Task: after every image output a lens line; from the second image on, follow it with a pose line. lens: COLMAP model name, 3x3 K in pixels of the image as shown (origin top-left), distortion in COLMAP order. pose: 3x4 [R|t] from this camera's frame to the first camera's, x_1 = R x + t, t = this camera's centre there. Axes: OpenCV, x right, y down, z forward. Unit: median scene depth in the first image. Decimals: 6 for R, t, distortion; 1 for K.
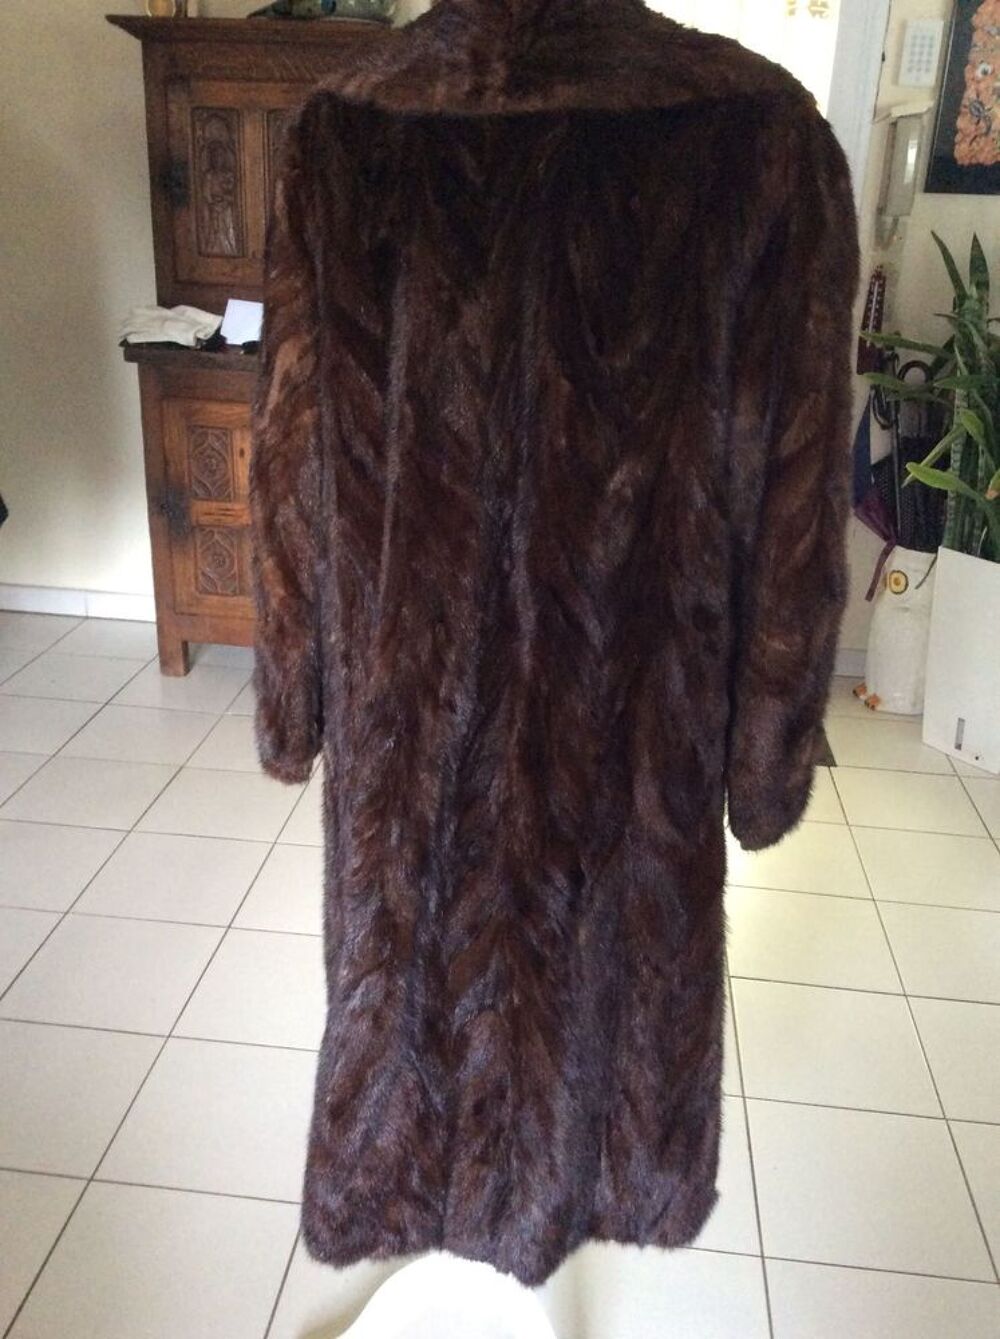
lens RADIAL K [[1243.5, 0, 500.5], [0, 1243.5, 669.4], [0, 0, 1]] dist [0.012008, 0.000000]
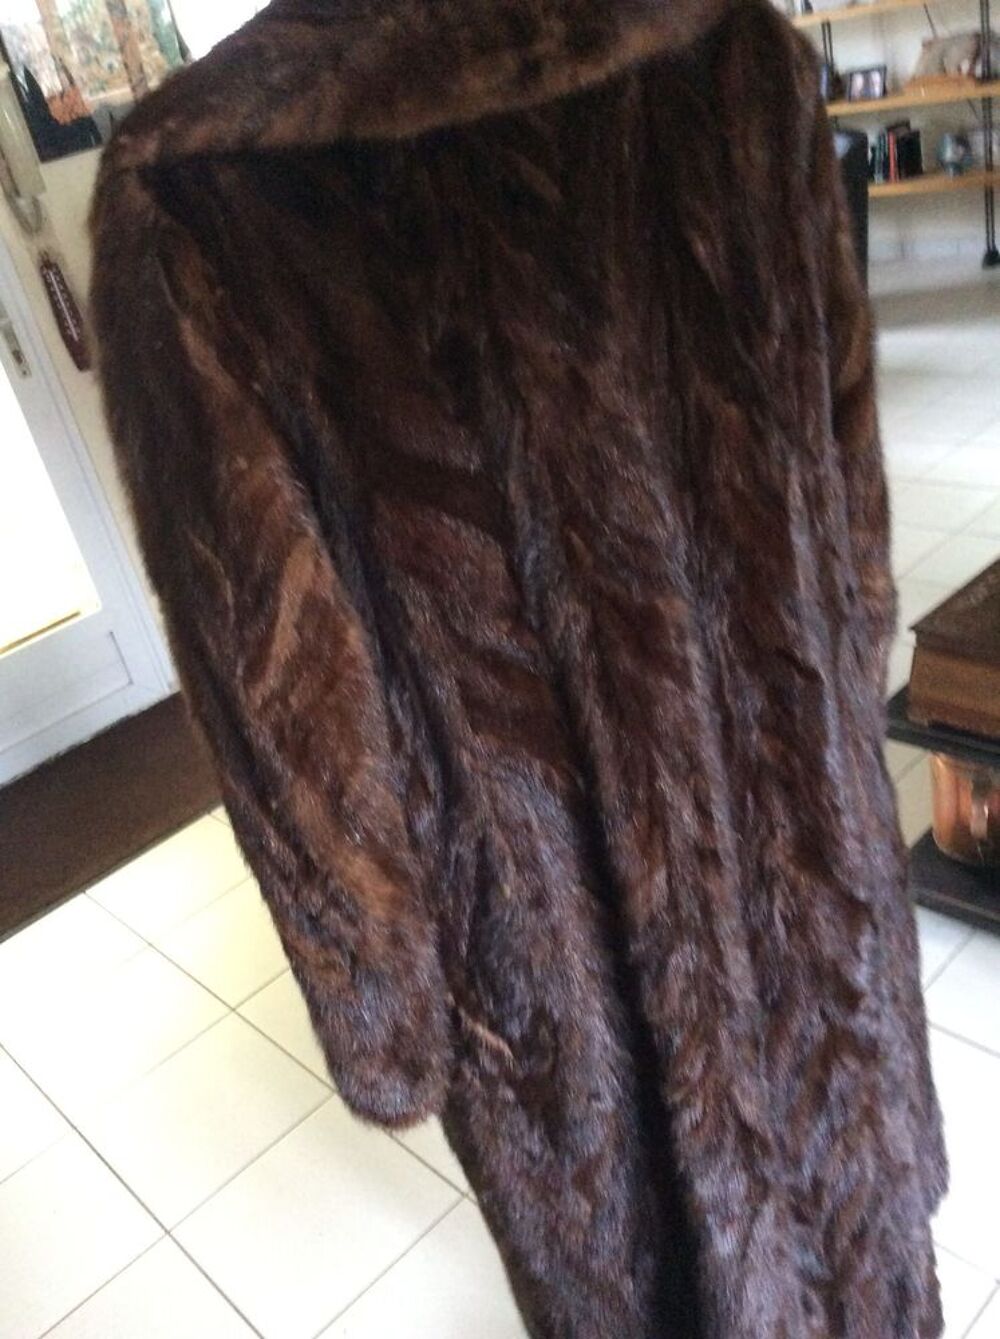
lens RADIAL K [[1243.5, 0, 498.8], [0, 1243.5, 667.7], [0, 0, 1]] dist [0.012008, 0.000000]
pose [[0.627679, -0.522119, 0.577417, -0.509043], [0.506145, 0.837268, 0.206881, -0.296866], [-0.591470, 0.162402, 0.789803, 0.462651]]
